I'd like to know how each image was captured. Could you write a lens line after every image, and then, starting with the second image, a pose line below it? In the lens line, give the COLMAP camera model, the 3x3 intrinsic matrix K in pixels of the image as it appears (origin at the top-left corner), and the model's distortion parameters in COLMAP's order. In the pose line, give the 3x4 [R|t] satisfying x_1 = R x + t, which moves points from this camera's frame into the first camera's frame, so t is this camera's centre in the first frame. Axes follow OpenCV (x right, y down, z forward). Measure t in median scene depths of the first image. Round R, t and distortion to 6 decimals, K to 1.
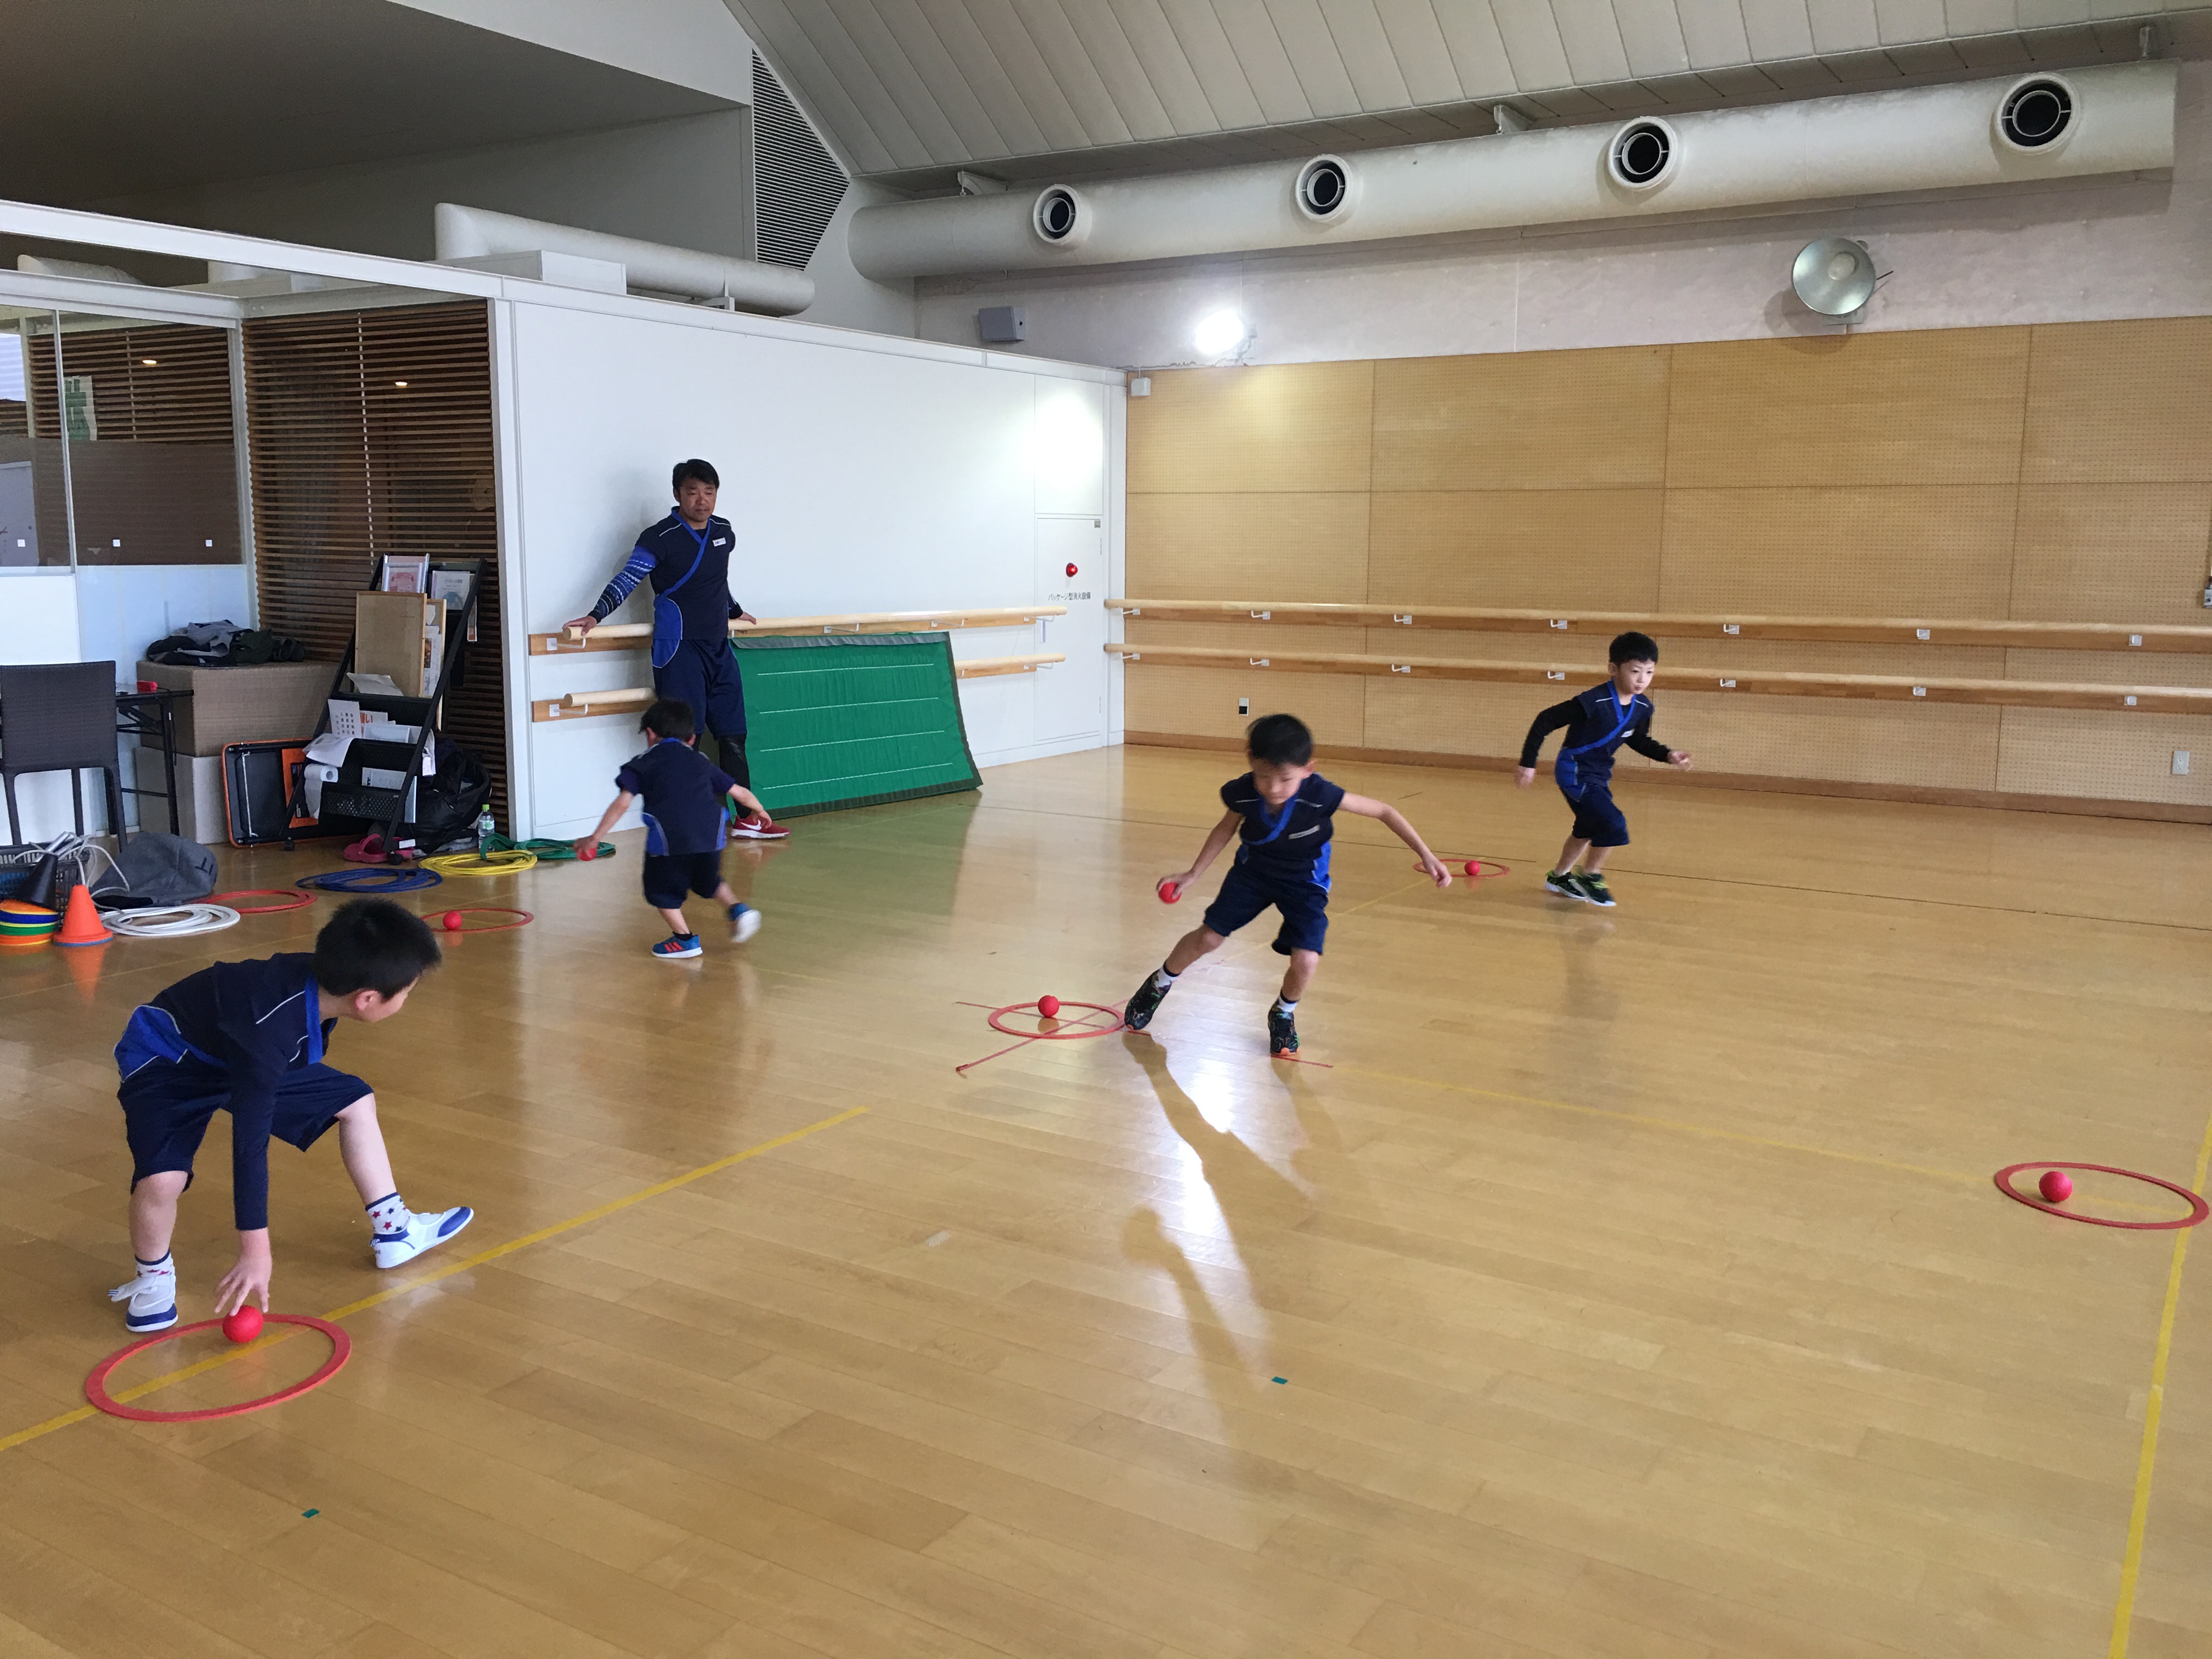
lens RADIAL K [[1852.5, 0, 1112.0], [0, 1852.5, 808.3], [0, 0, 1]] dist [0.074048, -0.089510]
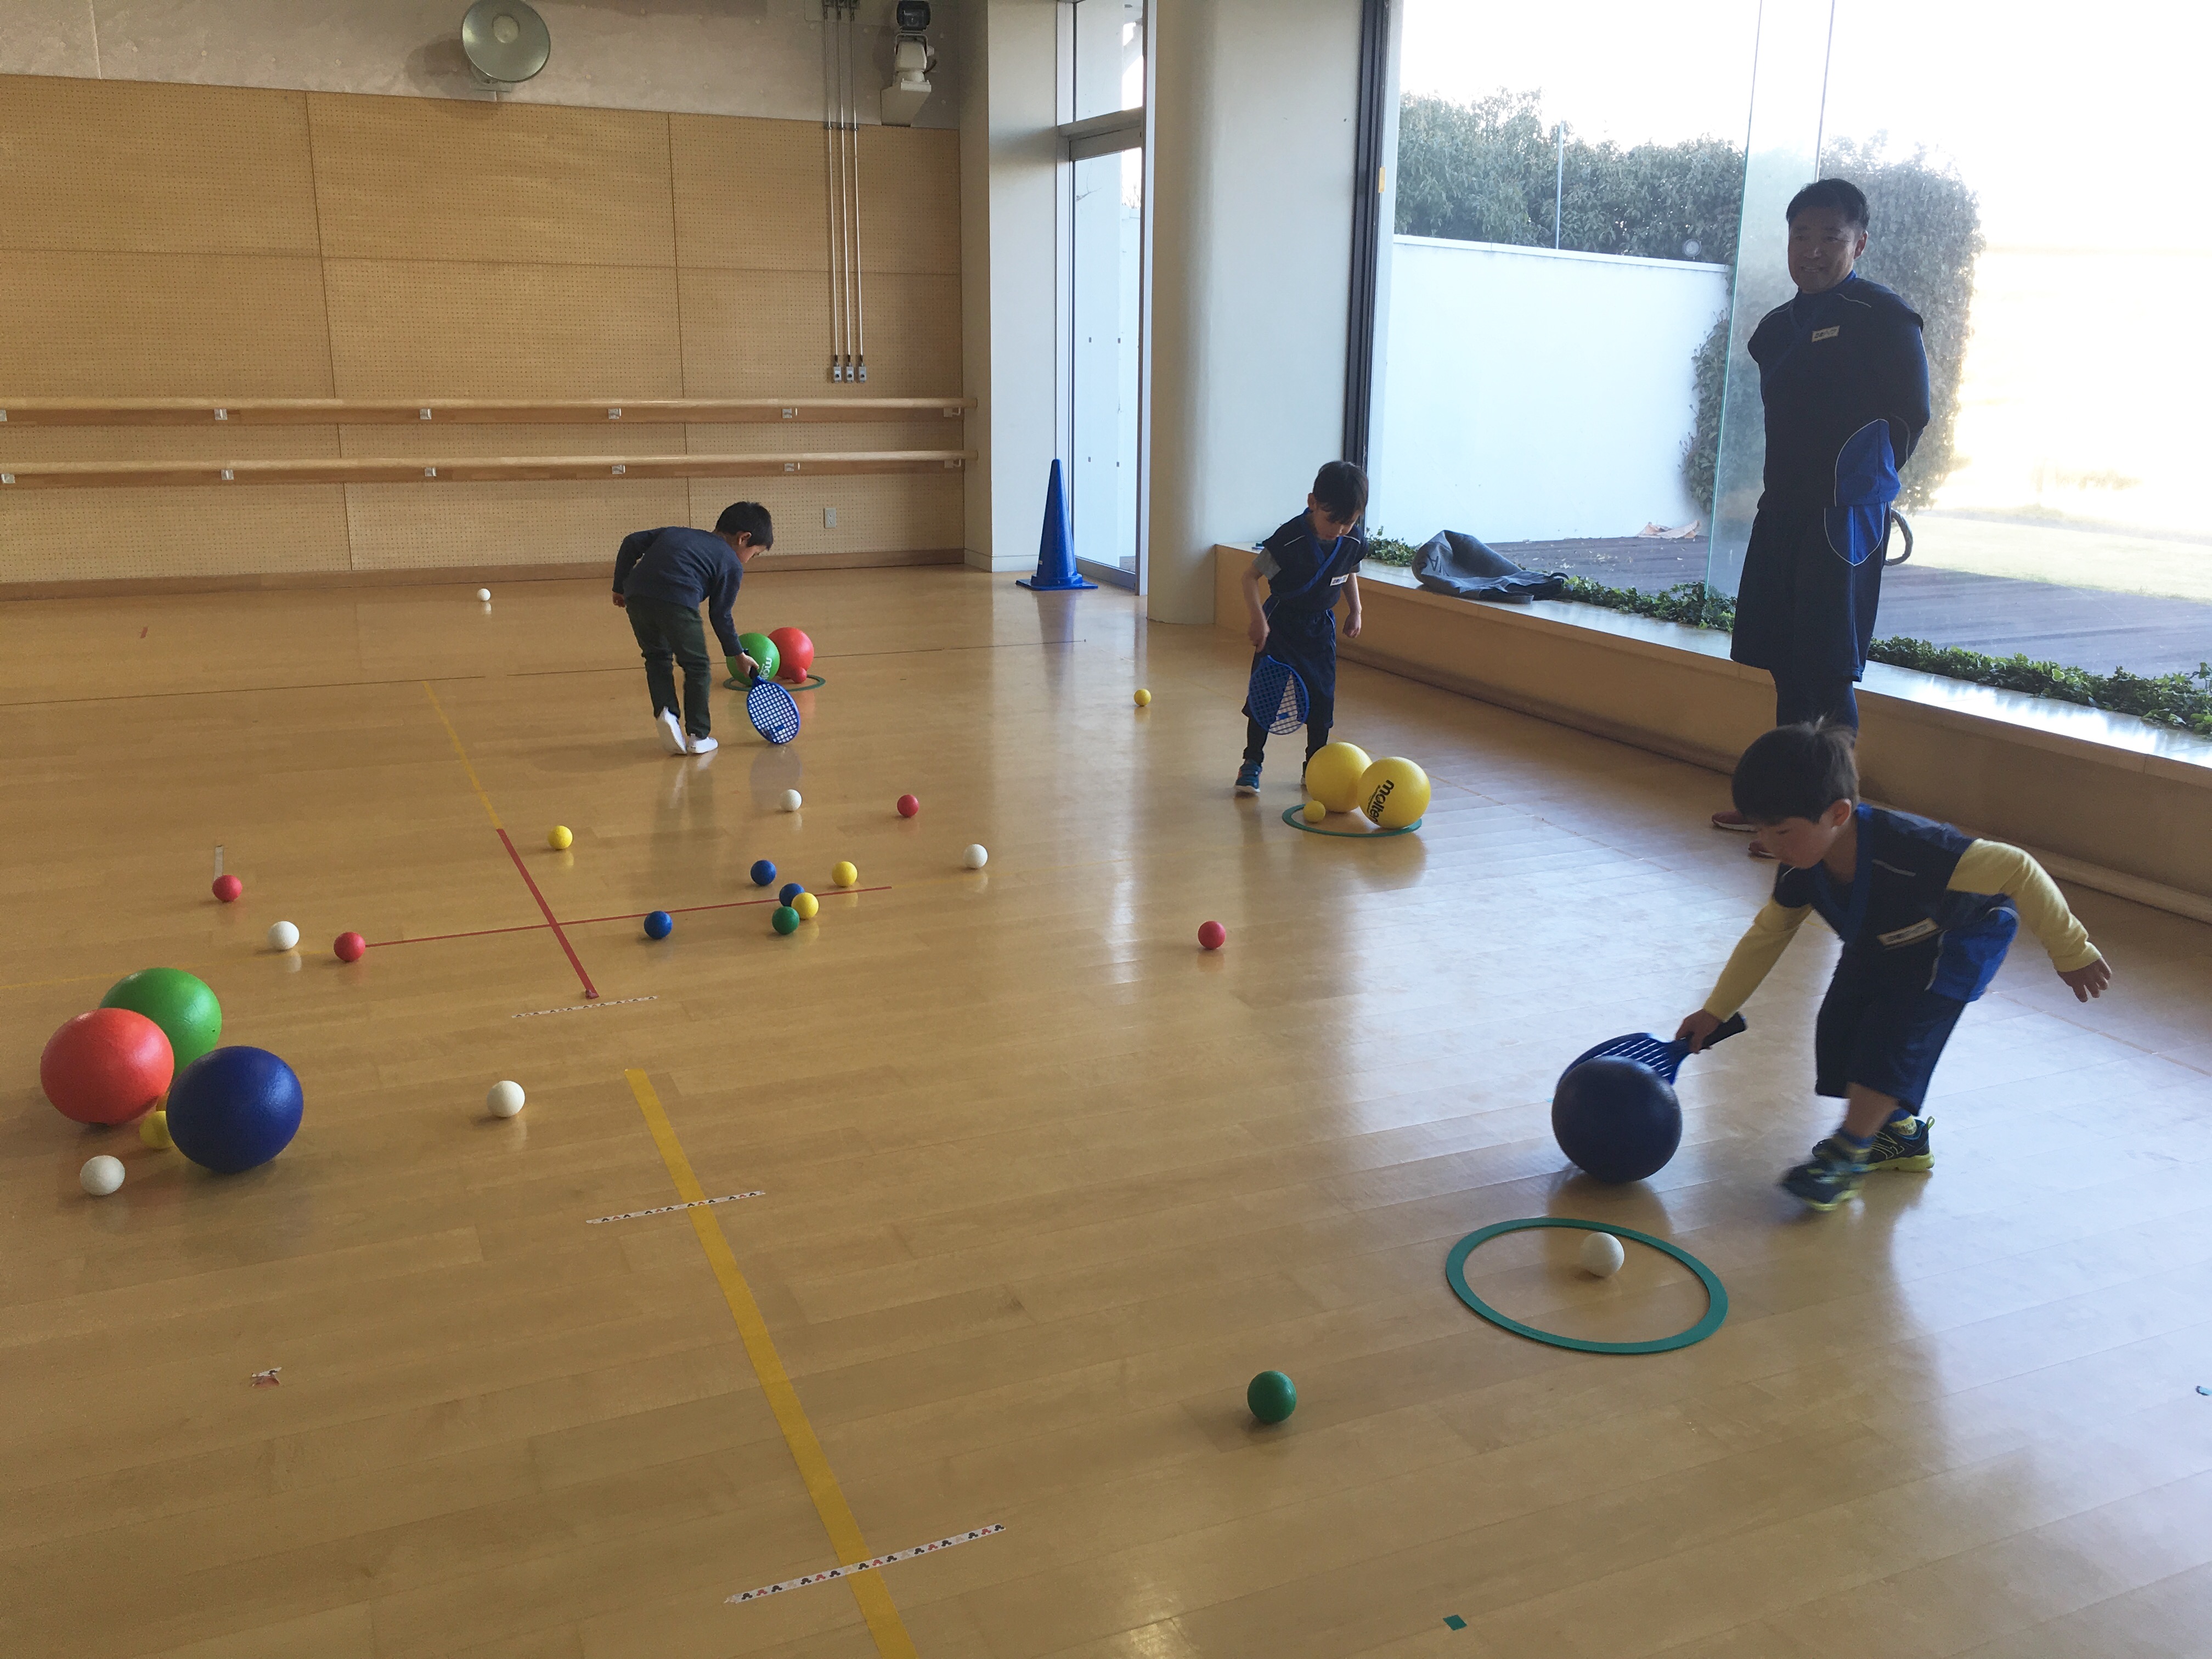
lens RADIAL K [[1852.5, 0, 1084.4], [0, 1852.5, 820.1], [0, 0, 1]] dist [0.074048, -0.089510]
pose [[0.558902, -0.213009, 0.801408, -0.282176], [0.113670, 0.977002, 0.180407, -0.027524], [-0.821406, -0.009734, 0.570261, 0.178011]]
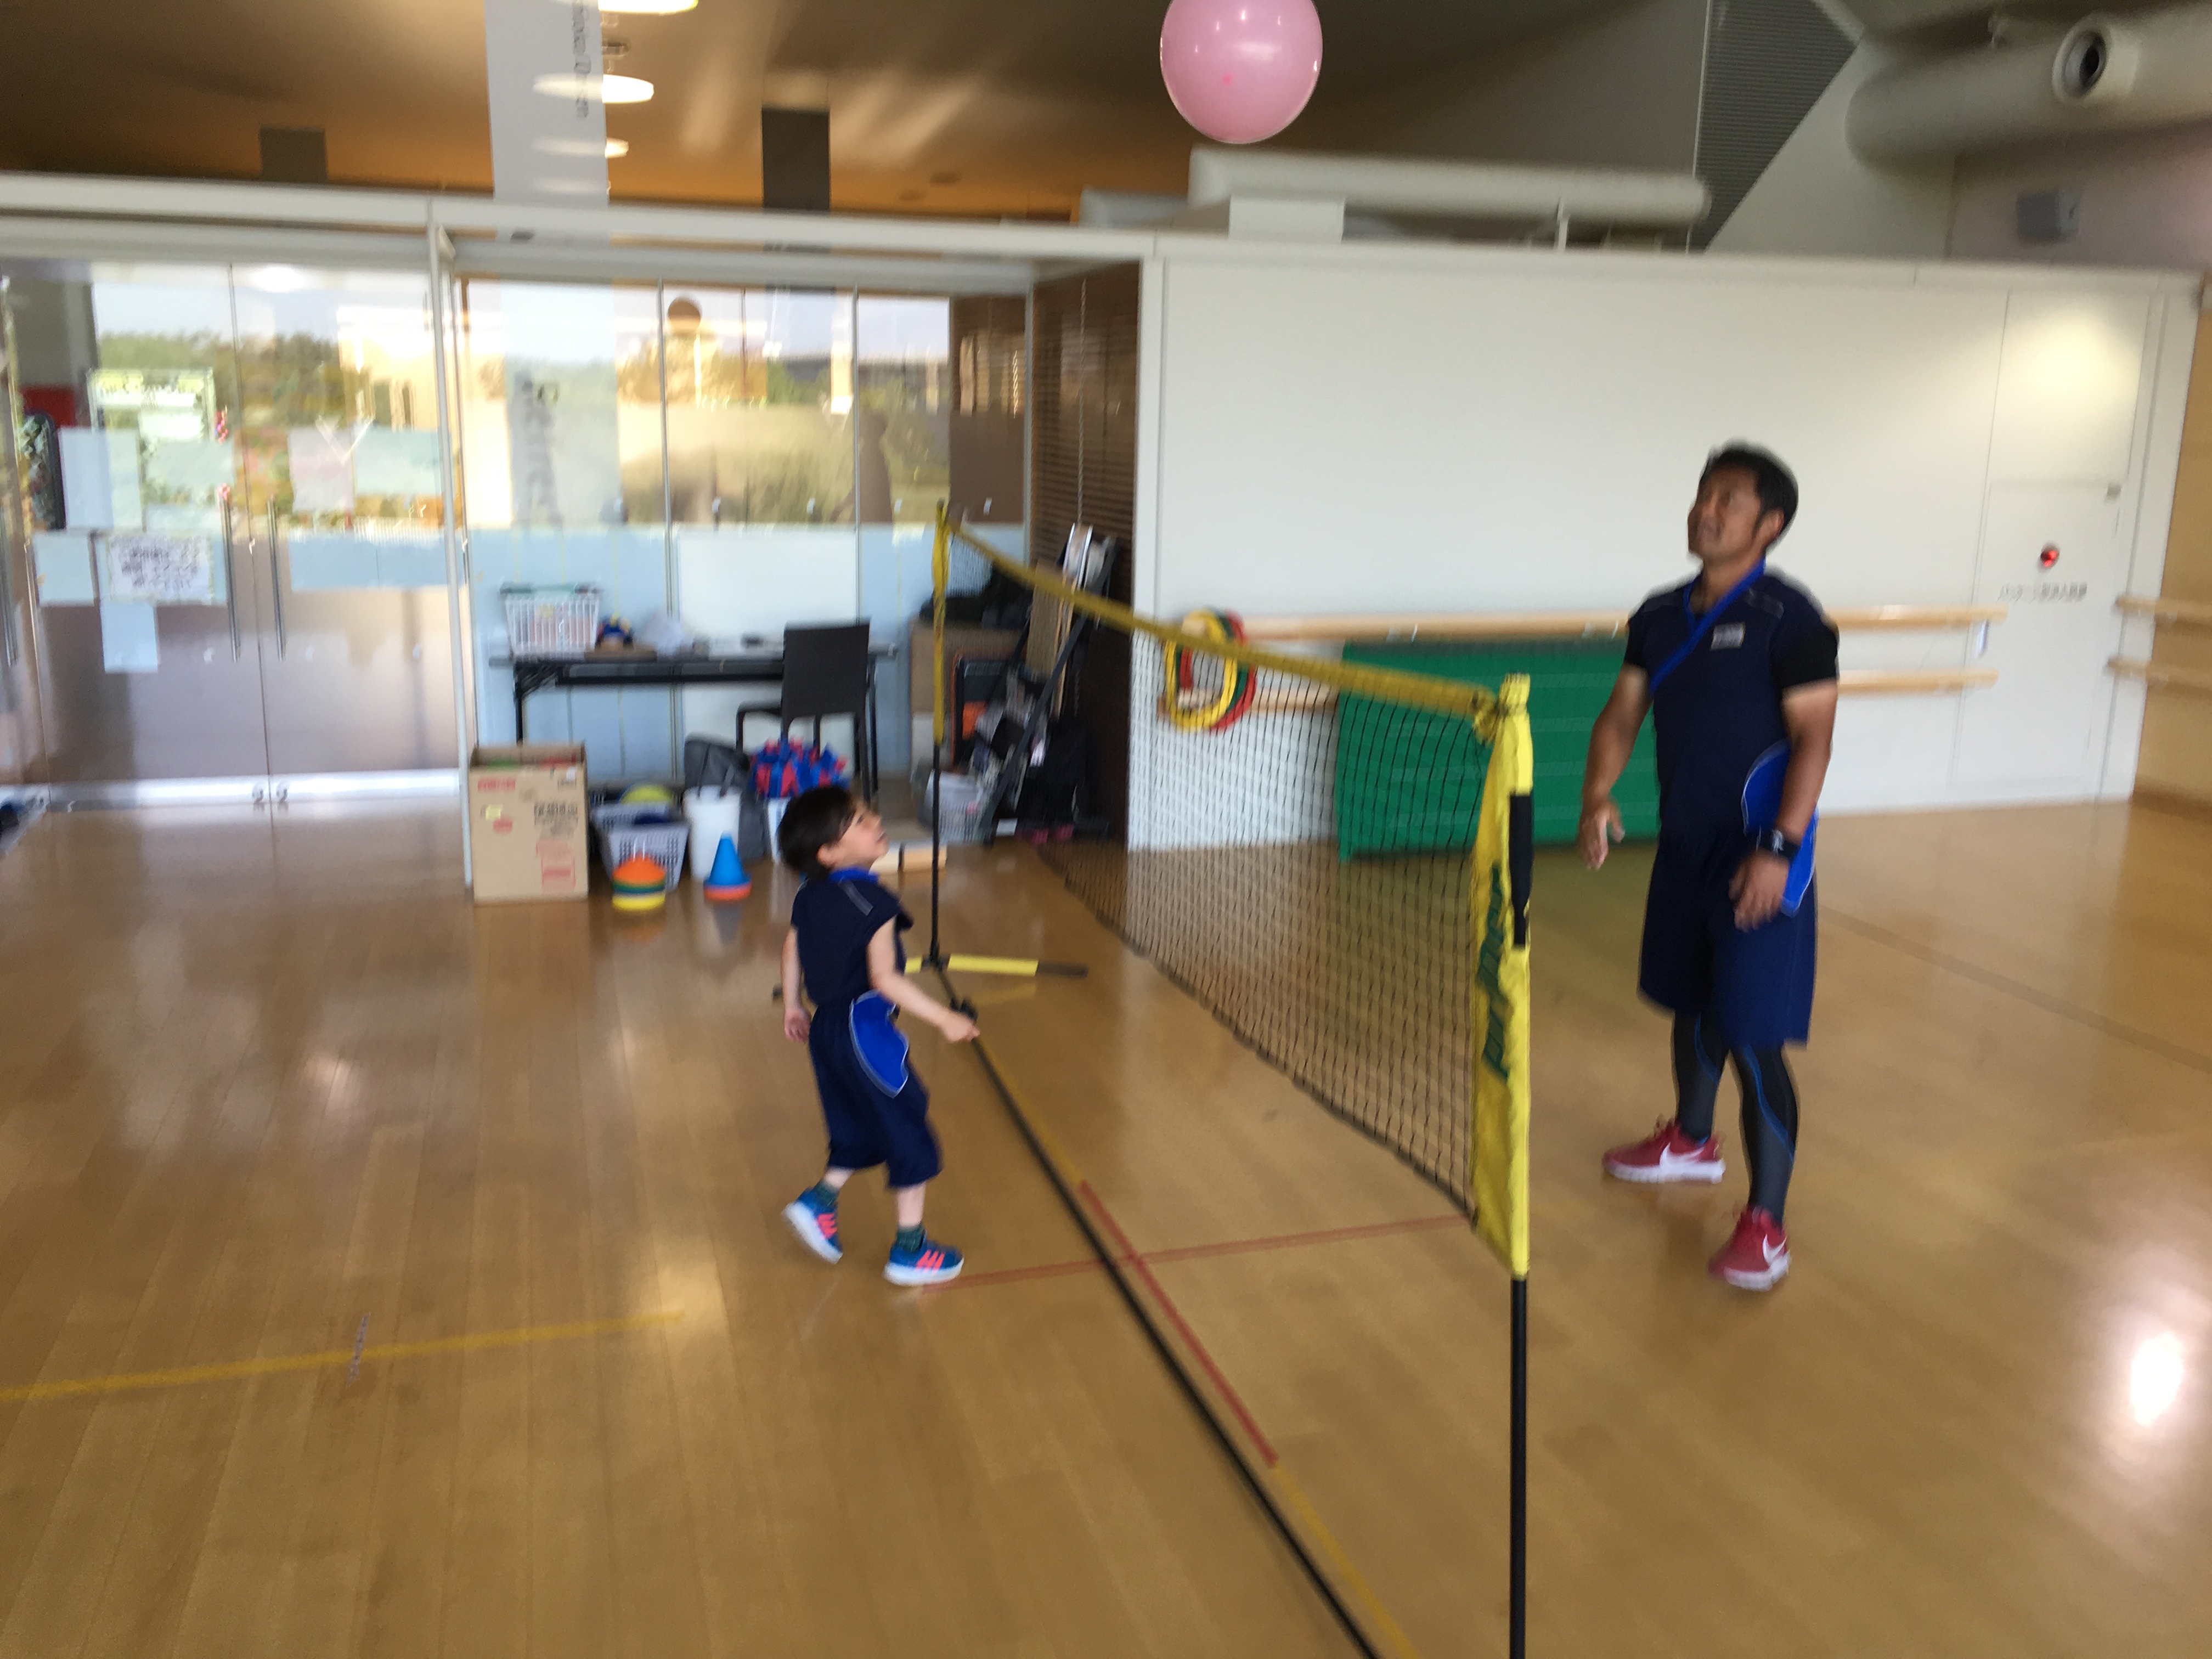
lens RADIAL K [[1852.5, 0, 1096.5], [0, 1852.5, 784.5], [0, 0, 1]] dist [0.074048, -0.089510]
pose [[0.732906, 0.143830, -0.664953, 0.232686], [-0.111095, 0.989579, 0.091599, -0.075053], [0.671198, 0.006739, 0.741247, 0.236126]]
